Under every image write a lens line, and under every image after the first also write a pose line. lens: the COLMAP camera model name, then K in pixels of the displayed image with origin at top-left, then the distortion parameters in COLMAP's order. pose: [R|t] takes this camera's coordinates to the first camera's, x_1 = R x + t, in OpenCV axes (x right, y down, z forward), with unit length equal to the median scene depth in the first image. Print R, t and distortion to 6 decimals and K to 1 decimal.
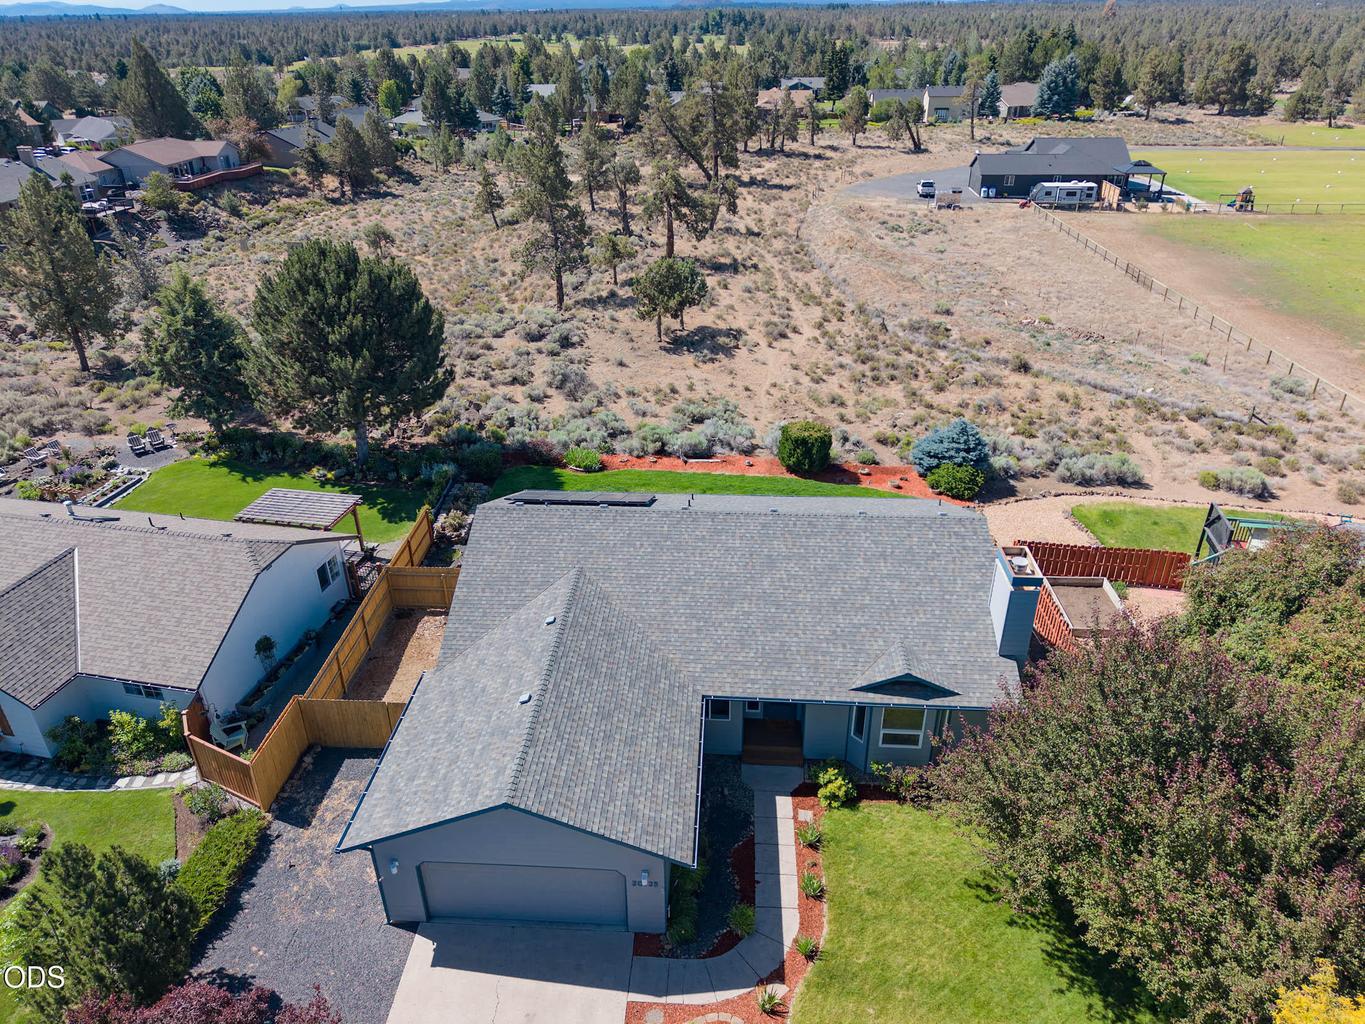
lens RADIAL K [[914.2, 0, 682.5], [0, 914.2, 512.0], [0, 0, 1]] dist [0.017038, -0.014010]
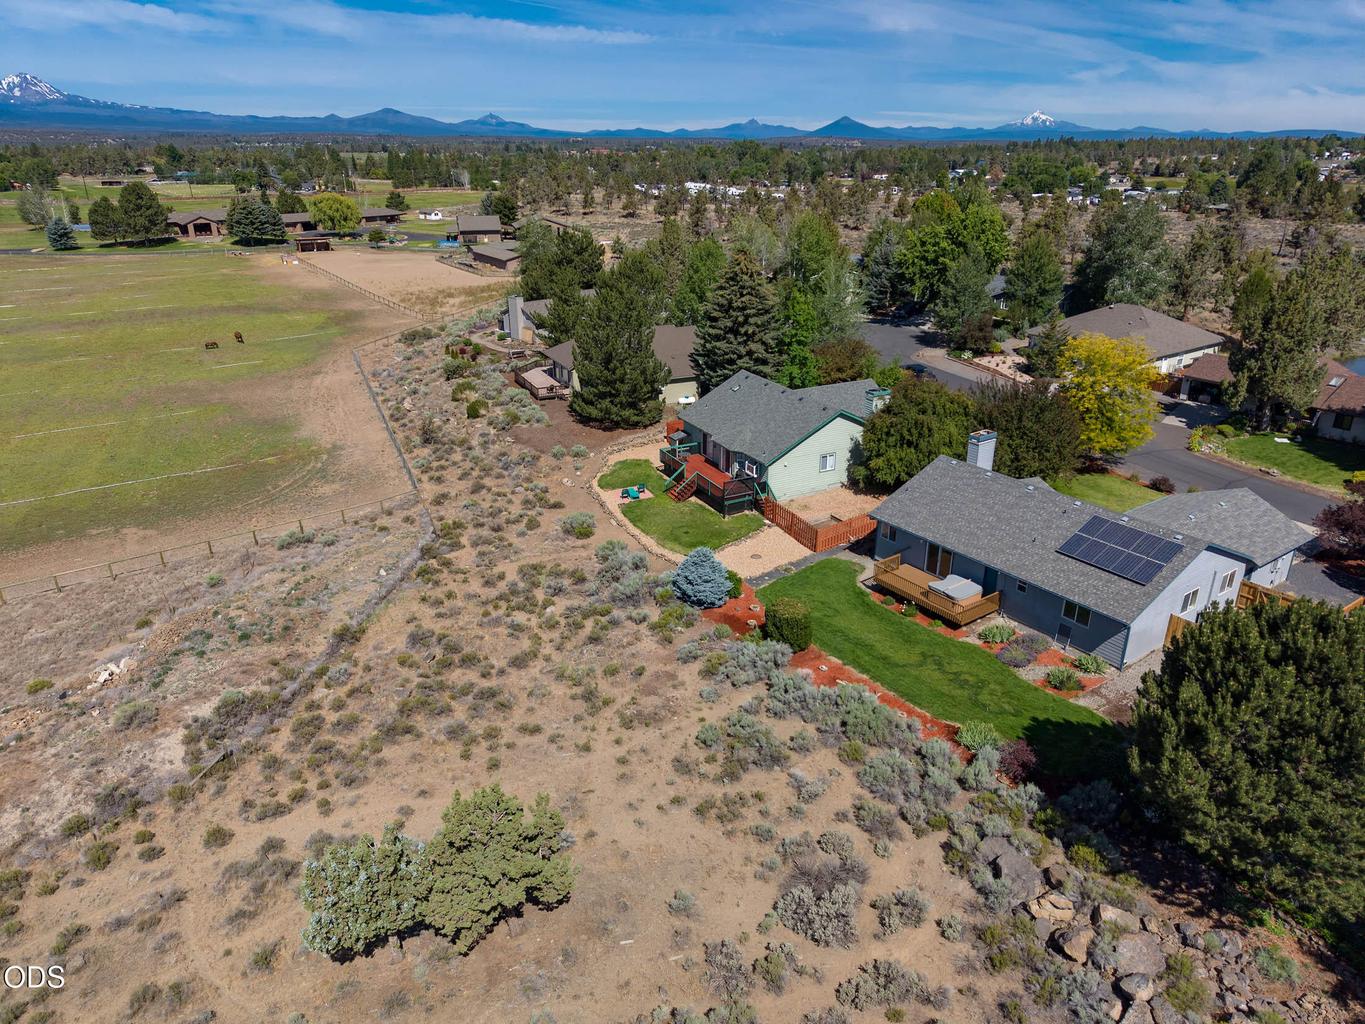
lens RADIAL K [[912.0, 0, 682.5], [0, 912.0, 512.0], [0, 0, 1]] dist [0.026194, -0.023258]
pose [[-0.625840, -0.286453, 0.725444, -0.387294], [0.373417, 0.706539, 0.601134, -0.644091], [-0.684751, 0.647107, -0.335214, 1.052716]]
